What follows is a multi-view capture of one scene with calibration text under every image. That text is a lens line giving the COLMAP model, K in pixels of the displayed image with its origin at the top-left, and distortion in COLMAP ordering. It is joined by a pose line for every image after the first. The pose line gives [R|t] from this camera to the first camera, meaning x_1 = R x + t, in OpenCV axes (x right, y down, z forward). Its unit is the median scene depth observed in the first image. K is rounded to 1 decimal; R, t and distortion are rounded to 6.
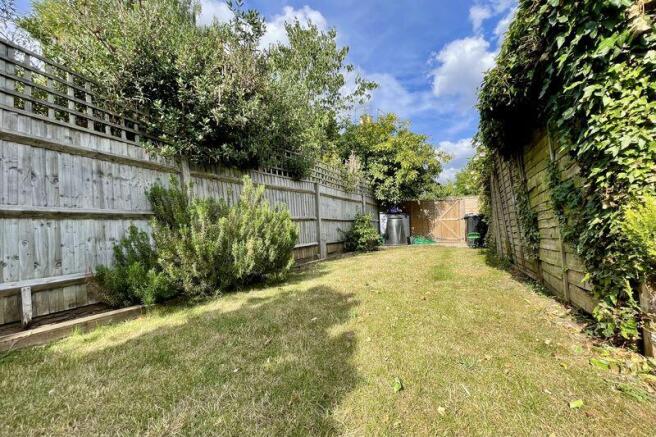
lens RADIAL K [[263.7, 0, 330.3], [0, 263.7, 217.8], [0, 0, 1]] dist [0.001329, -0.000752]
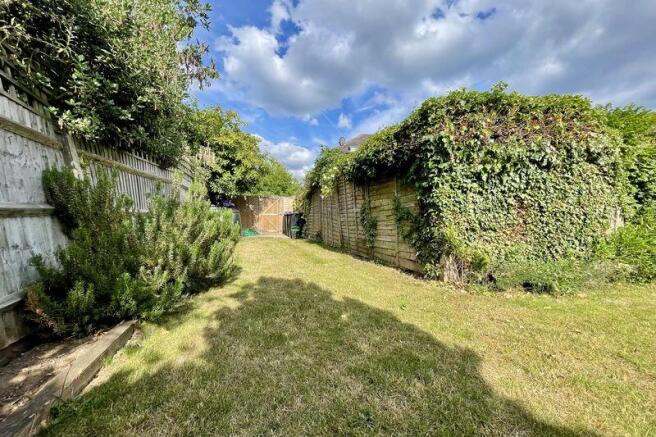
lens RADIAL K [[263.7, 0, 327.9], [0, 263.7, 218.5], [0, 0, 1]] dist [0.001329, -0.000752]
pose [[0.708458, 0.026482, 0.705256, -0.665807], [-0.056356, 0.998227, 0.019130, -0.044060], [-0.703499, -0.053298, 0.708695, -0.032768]]
